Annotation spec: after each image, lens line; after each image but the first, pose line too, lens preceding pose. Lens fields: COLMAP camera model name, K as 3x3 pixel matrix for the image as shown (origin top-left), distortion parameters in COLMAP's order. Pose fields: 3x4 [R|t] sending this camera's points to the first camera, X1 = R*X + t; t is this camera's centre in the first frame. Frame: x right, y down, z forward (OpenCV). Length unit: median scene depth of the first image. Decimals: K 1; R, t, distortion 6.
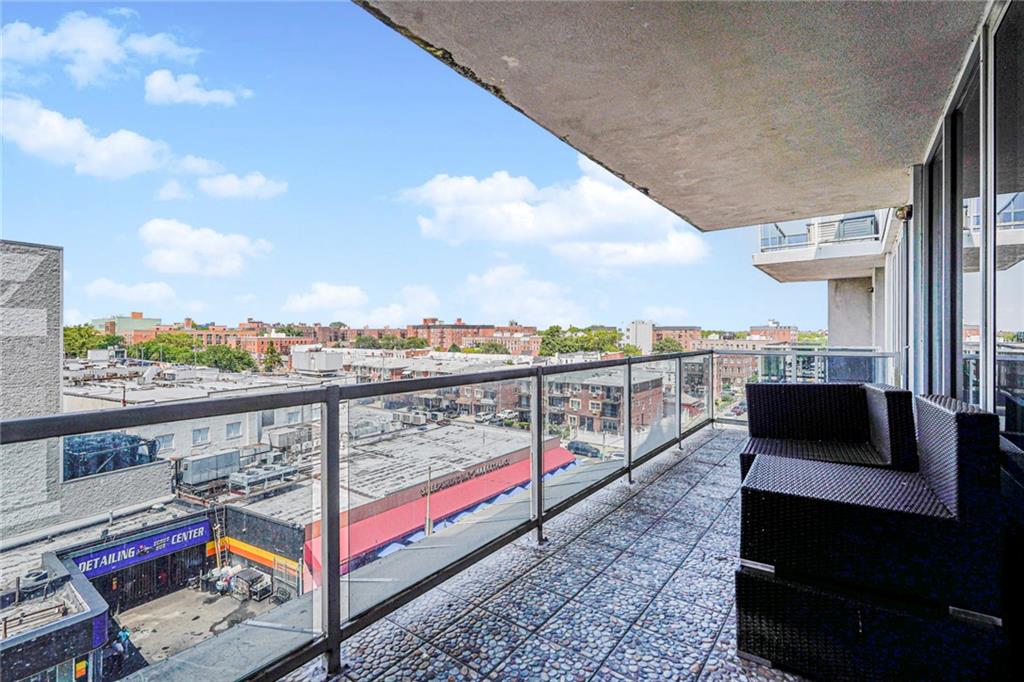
lens RADIAL K [[466.2, 0, 510.9], [0, 466.2, 332.3], [0, 0, 1]] dist [0.000953, 0.000319]
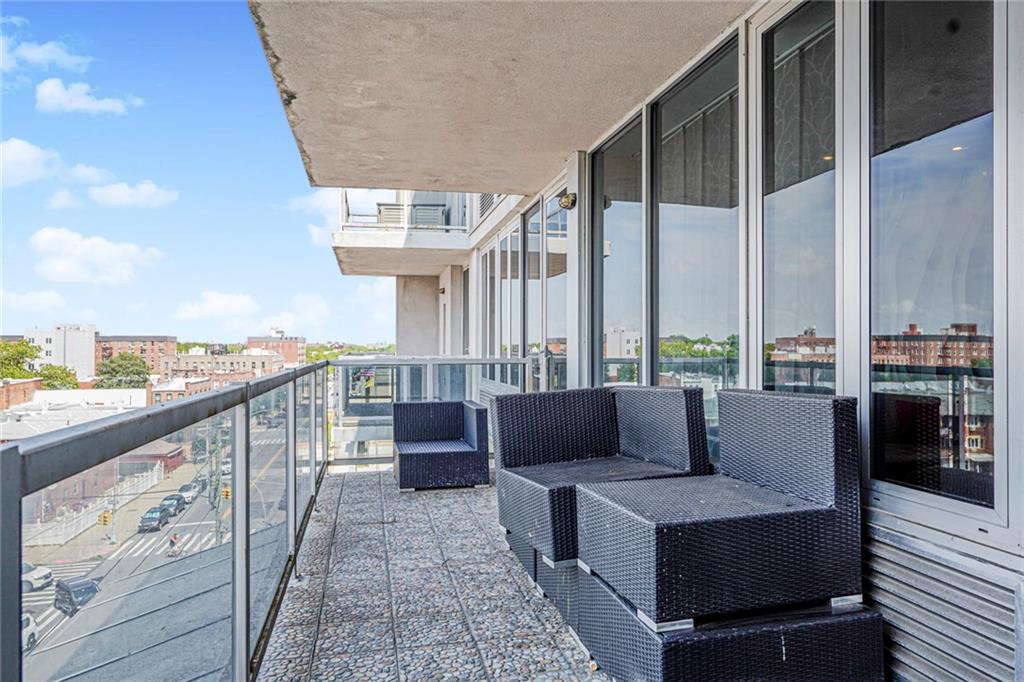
lens RADIAL K [[672.7, 0, 512.0], [0, 672.7, 341.0], [0, 0, 1]] dist [-0.003570, -0.000232]
pose [[0.652425, 0.004532, 0.757840, -0.071463], [0.000181, 0.999981, -0.006136, 0.007904], [-0.757853, 0.004141, 0.652412, 0.076786]]
